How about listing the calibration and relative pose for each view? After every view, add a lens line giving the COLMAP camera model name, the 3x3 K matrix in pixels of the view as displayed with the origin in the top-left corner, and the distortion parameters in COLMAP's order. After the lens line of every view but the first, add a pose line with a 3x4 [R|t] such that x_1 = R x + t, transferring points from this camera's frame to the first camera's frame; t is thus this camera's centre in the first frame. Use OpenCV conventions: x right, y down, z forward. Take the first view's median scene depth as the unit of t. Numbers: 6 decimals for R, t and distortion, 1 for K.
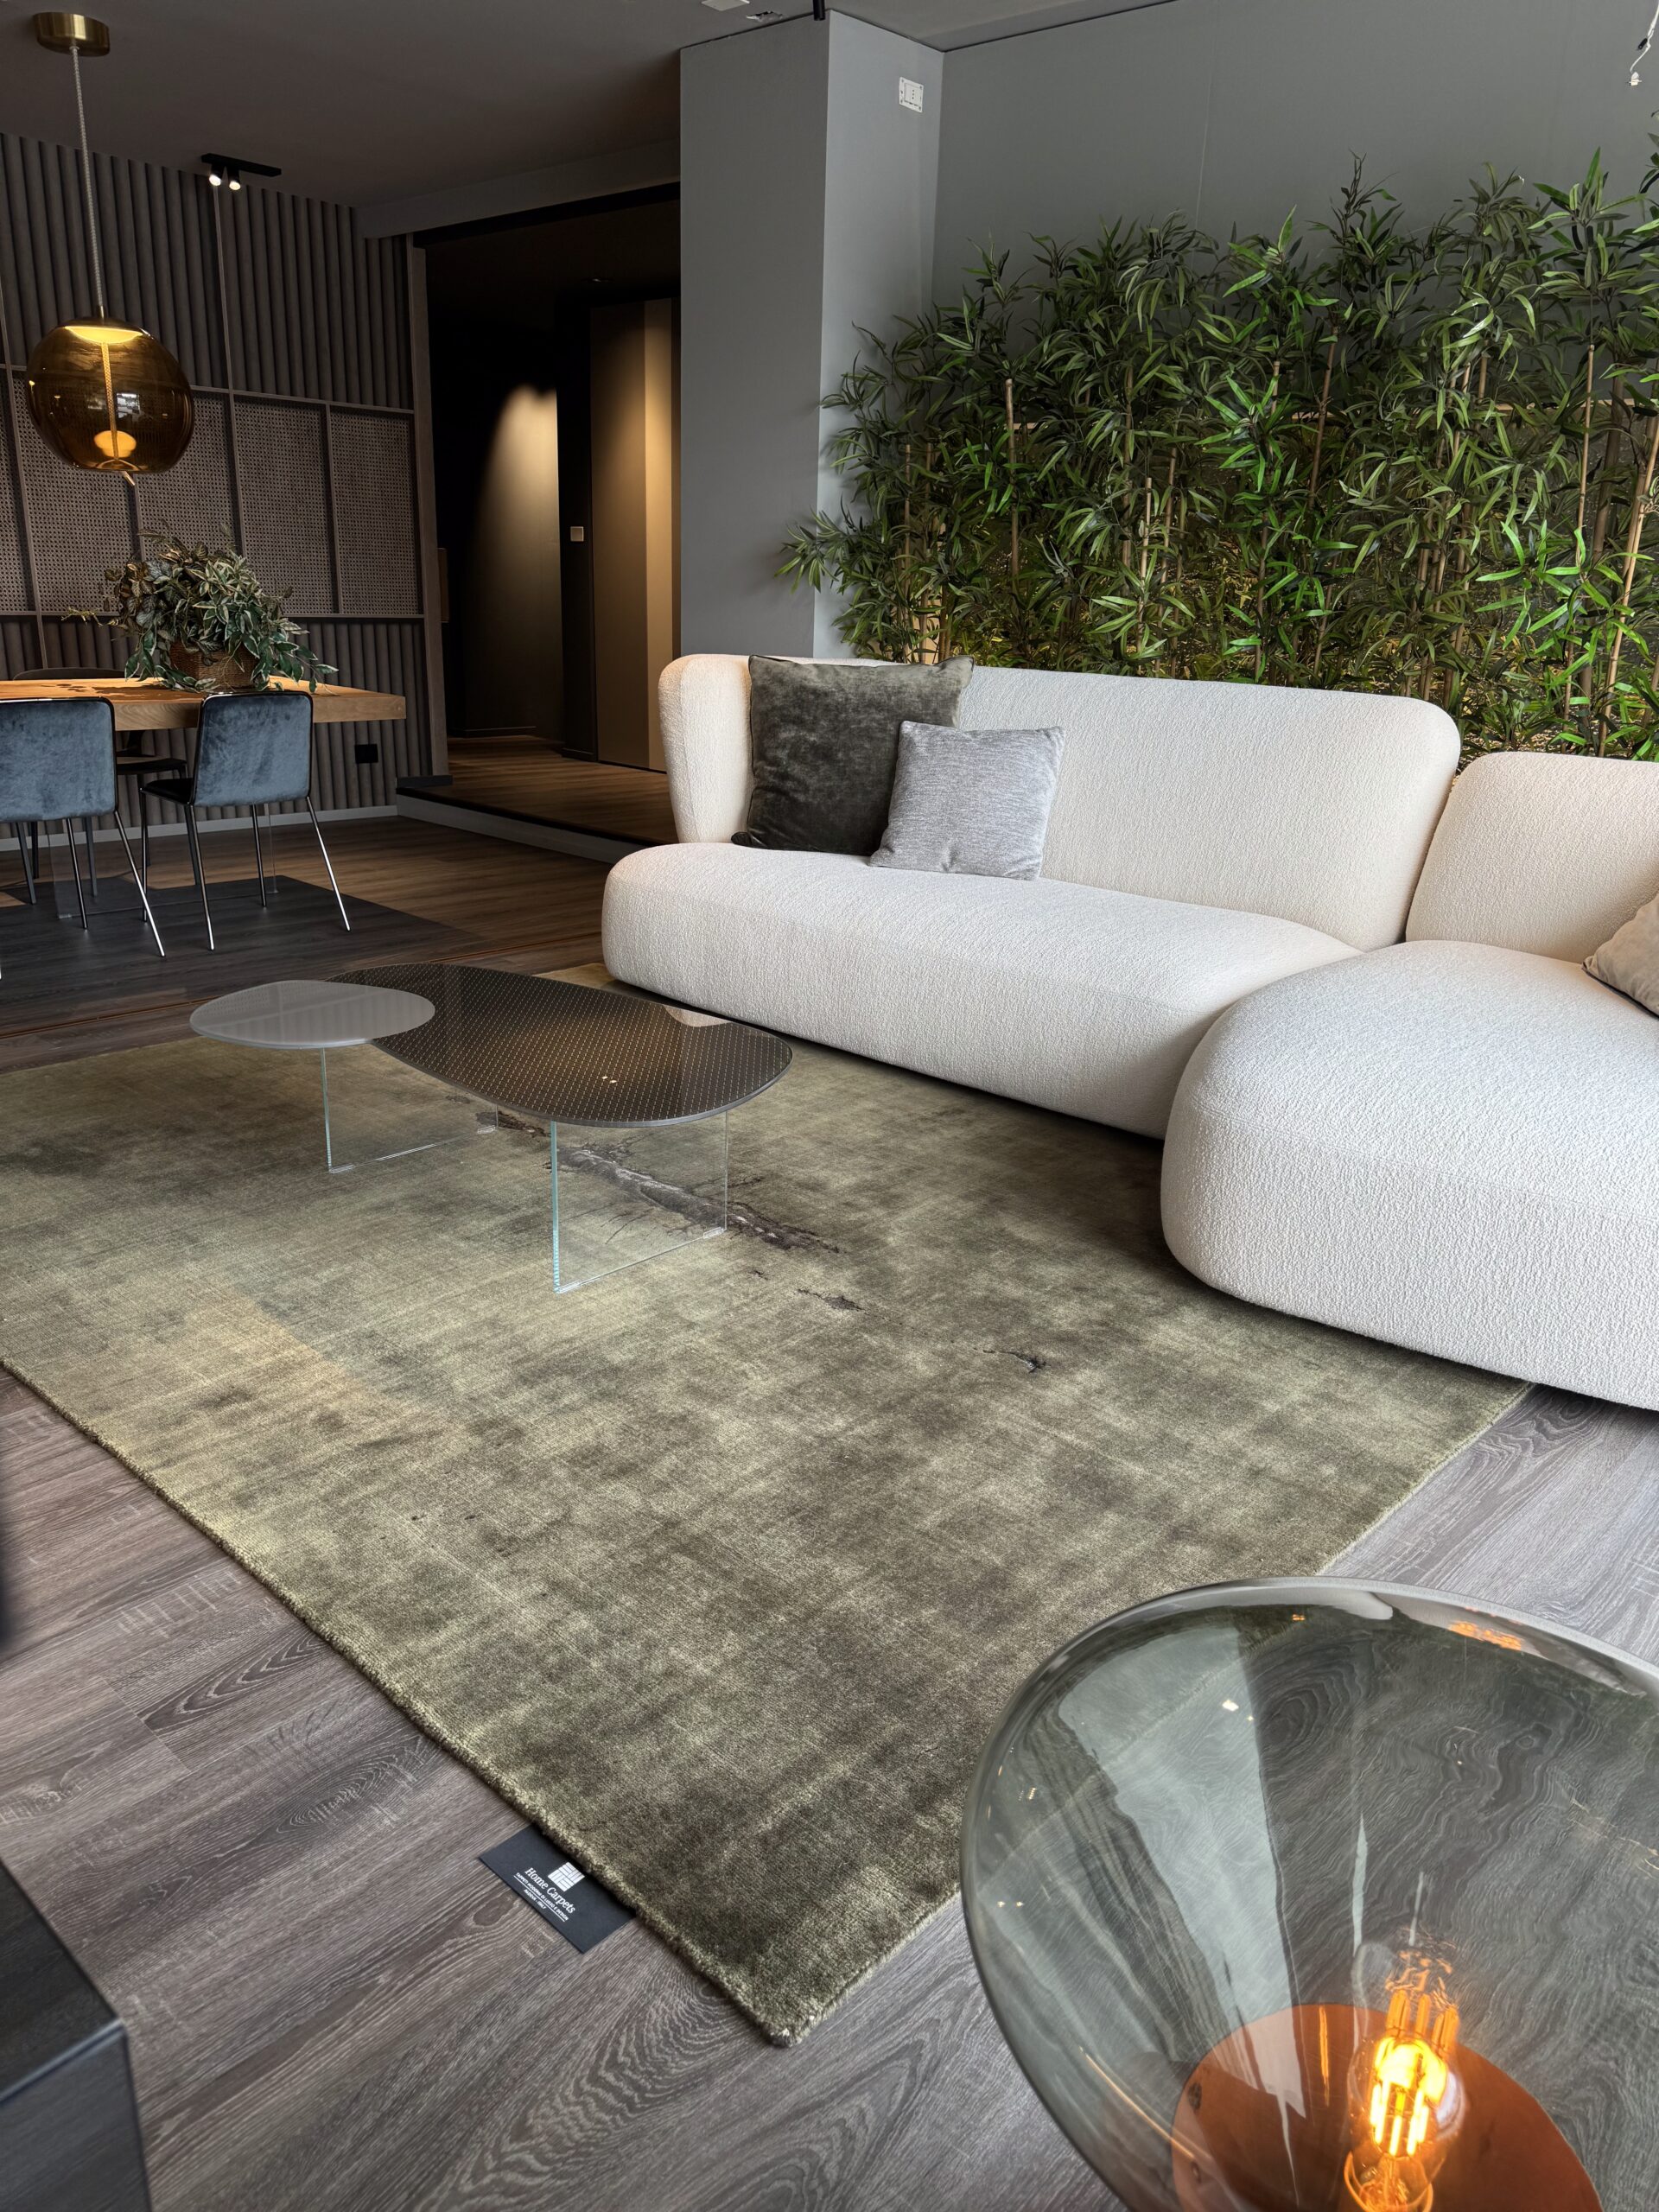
lens RADIAL K [[1571.2, 0, 829.5], [0, 1571.2, 1106.0], [0, 0, 1]] dist [0.075555, -0.086566]
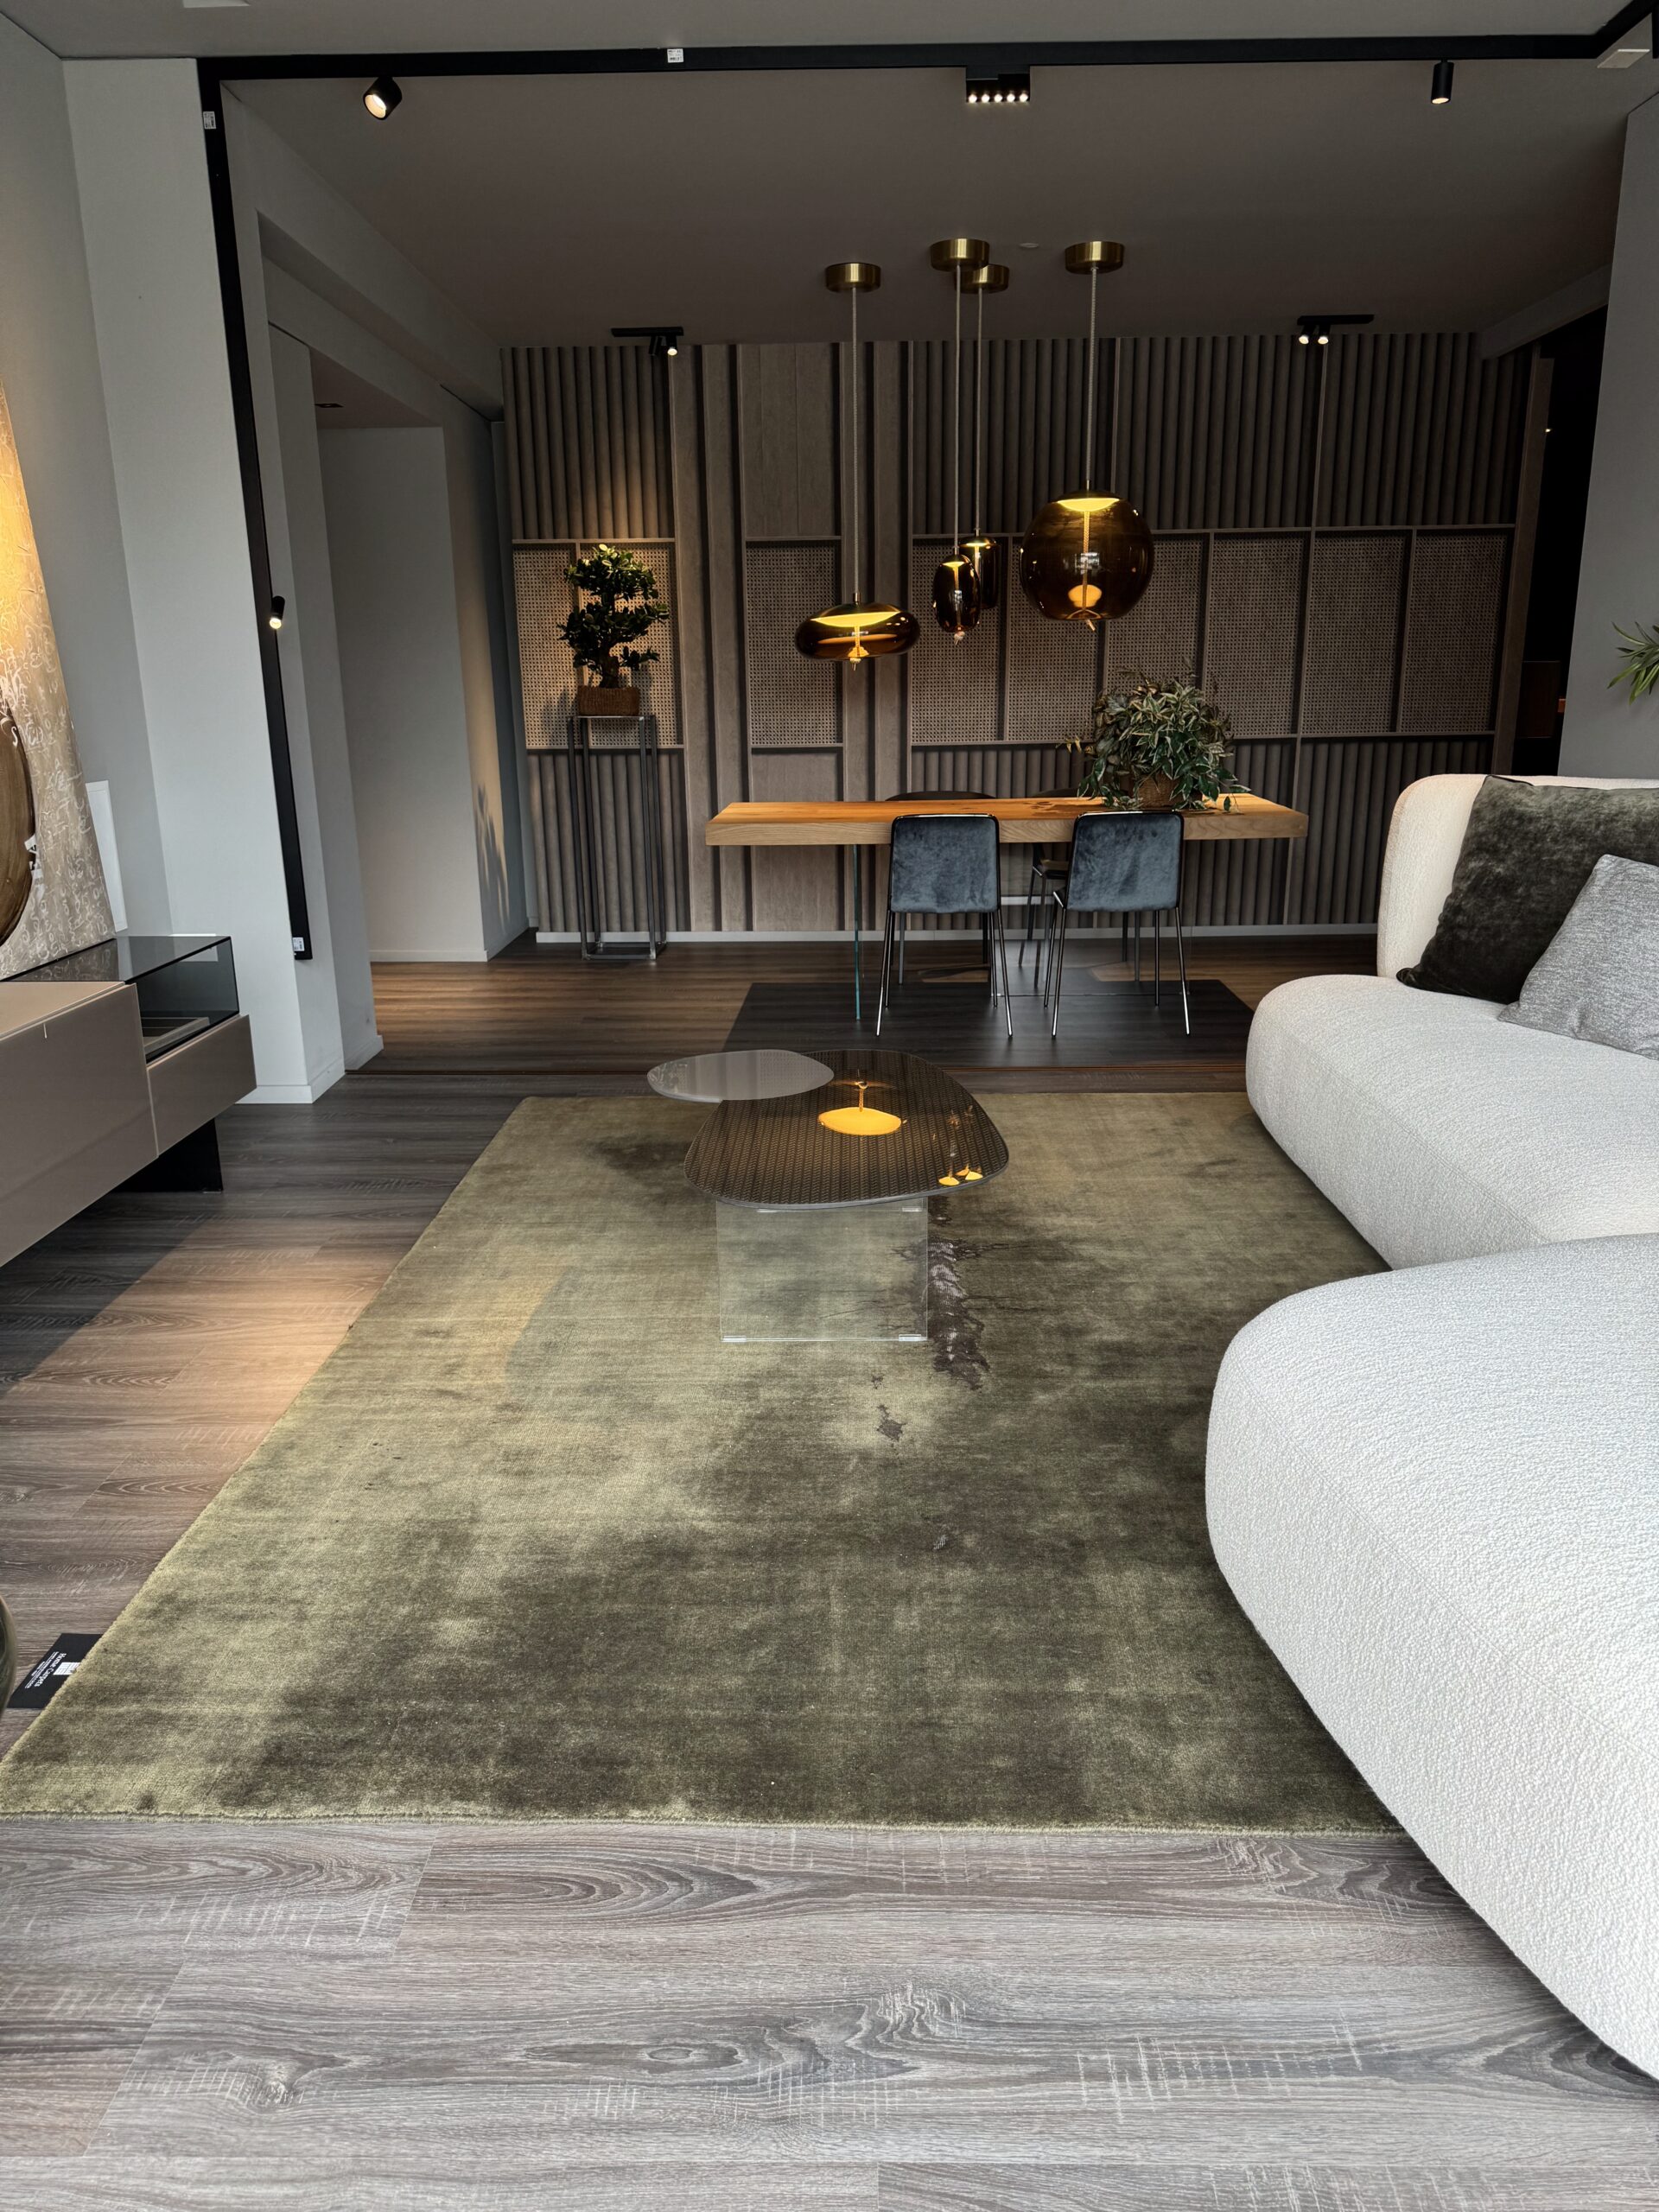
lens RADIAL K [[1568.1, 0, 820.3], [0, 1568.1, 1115.2], [0, 0, 1]] dist [0.032318, -0.036306]
pose [[0.659884, 0.164112, -0.733226, 0.724623], [-0.206809, 0.977833, 0.032737, -0.097540], [0.722345, 0.130035, 0.679197, 0.298879]]
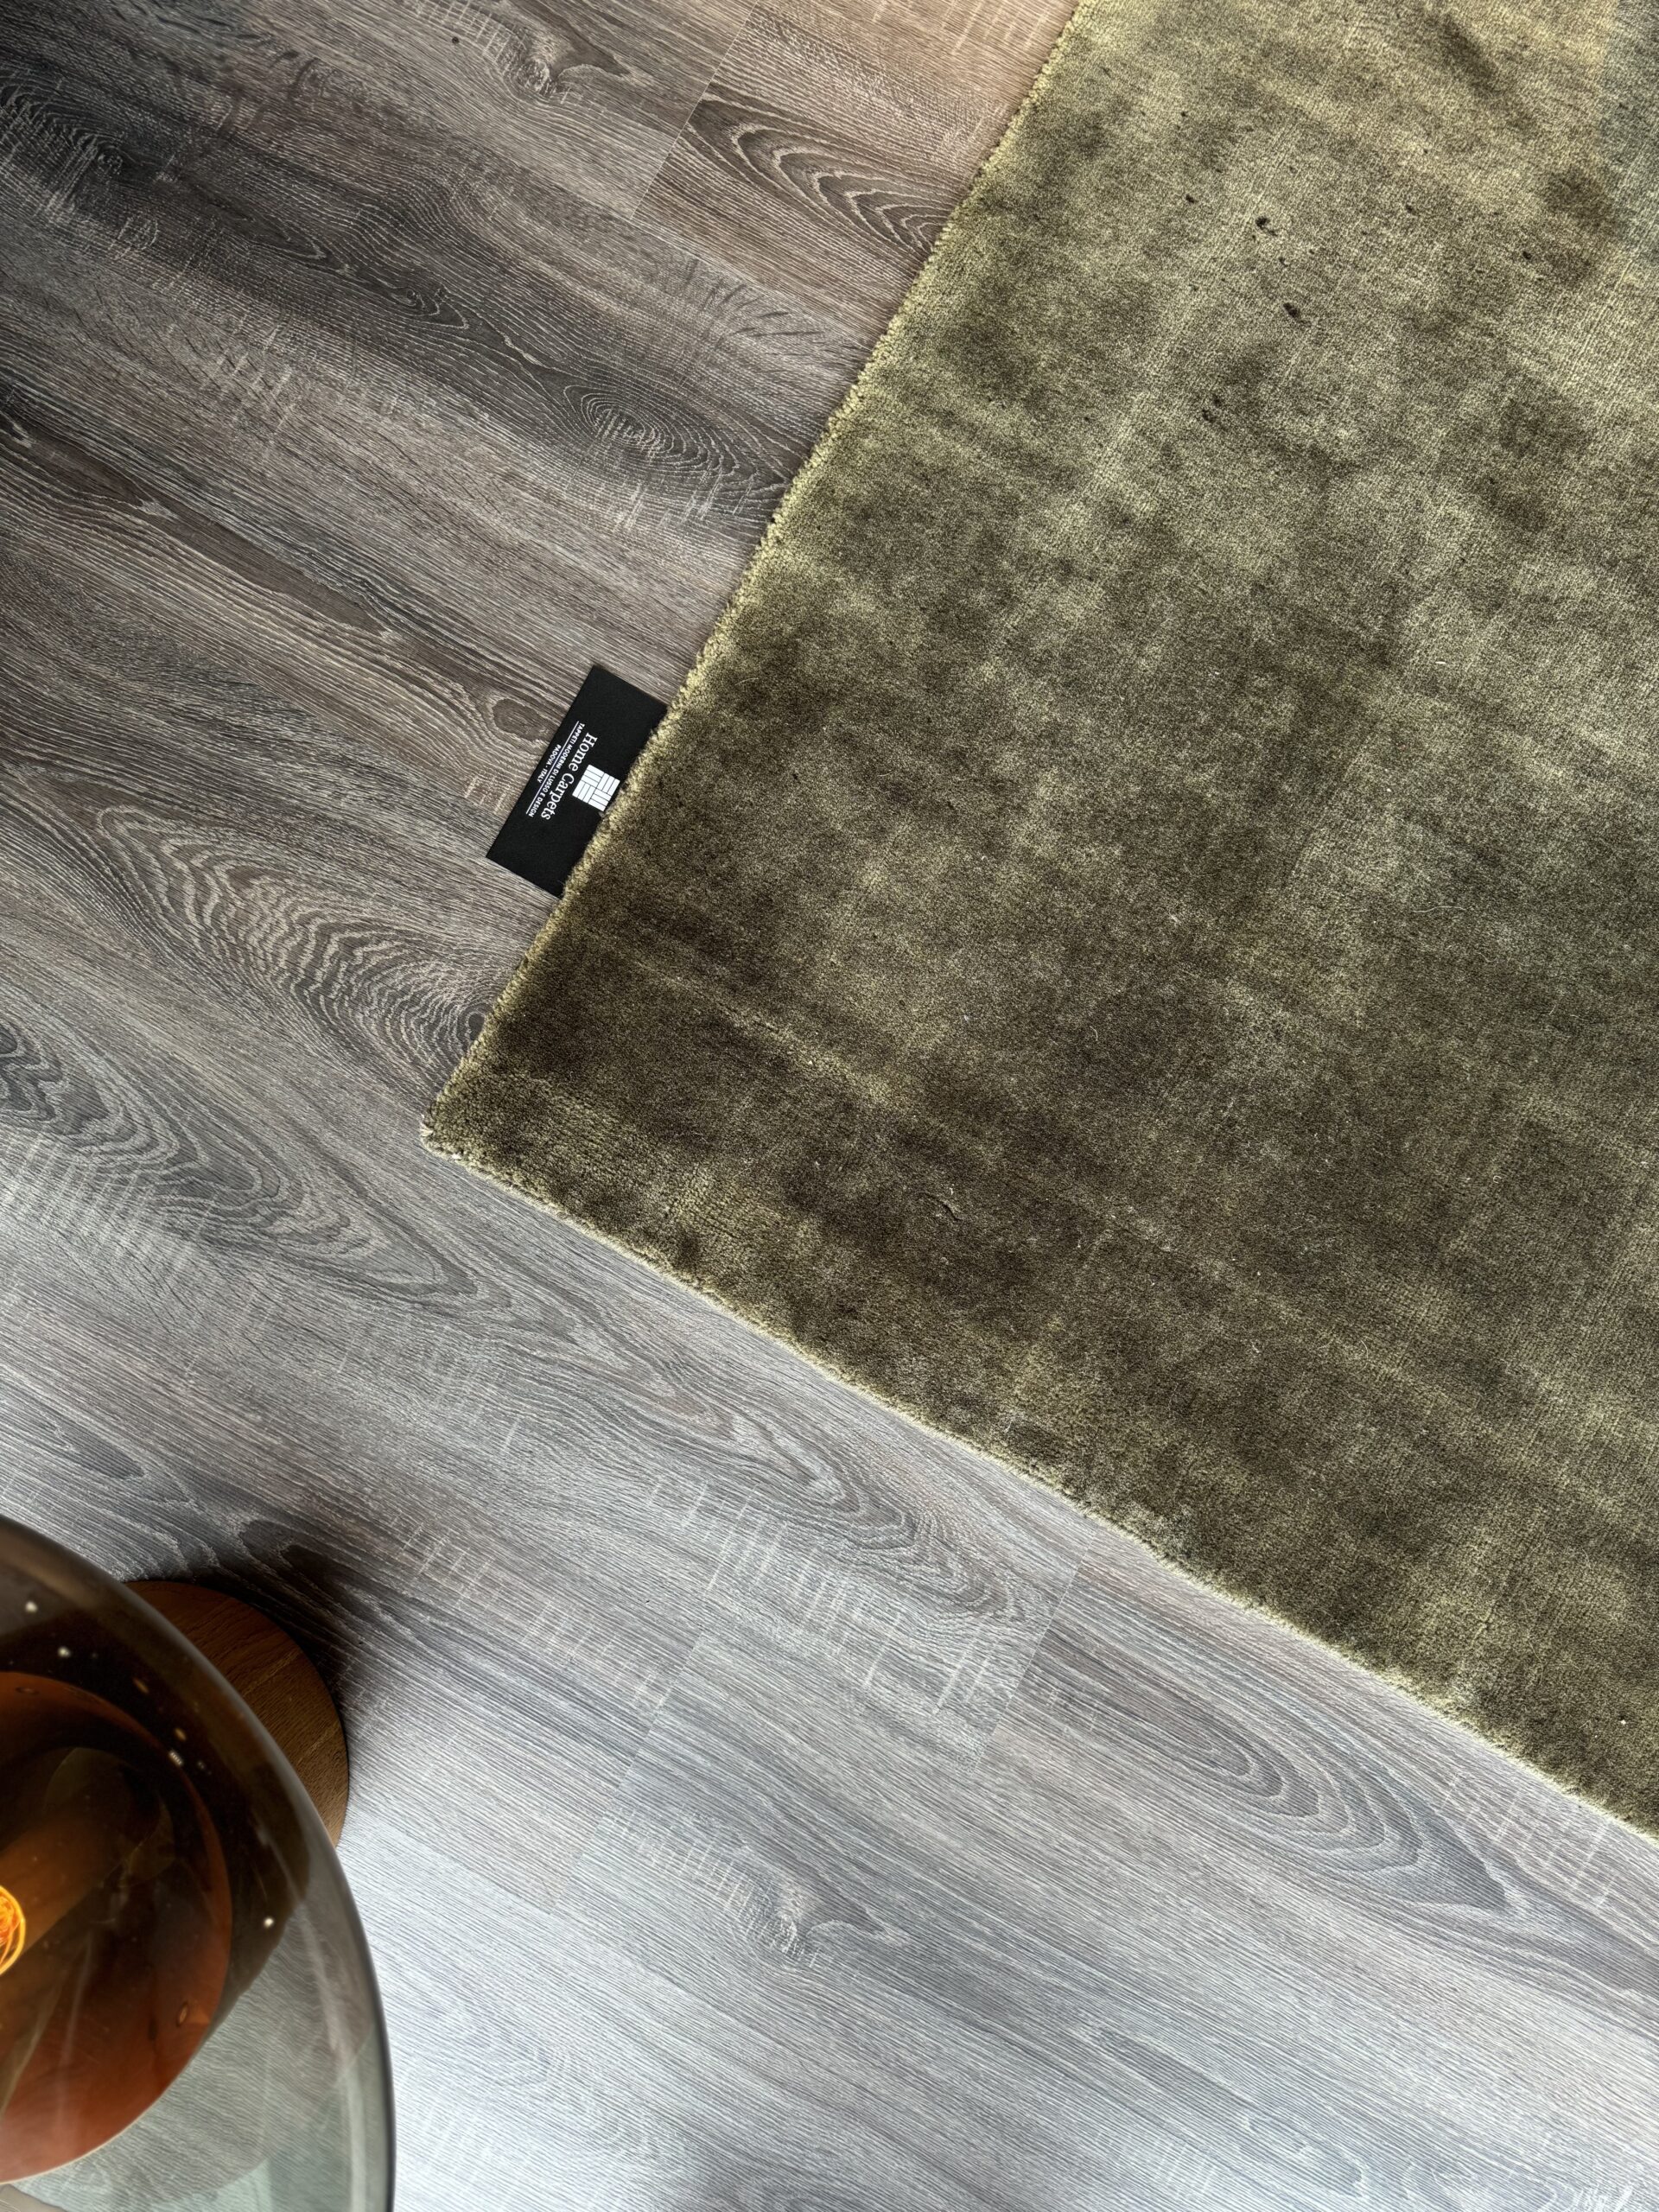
lens RADIAL K [[1568.1, 0, 820.3], [0, 1568.1, 1115.2], [0, 0, 1]] dist [0.032318, -0.036306]
pose [[0.242603, 0.964991, -0.099685, 0.051912], [-0.313751, 0.175278, 0.933187, -0.132007], [0.917989, -0.195118, 0.345290, 0.499540]]
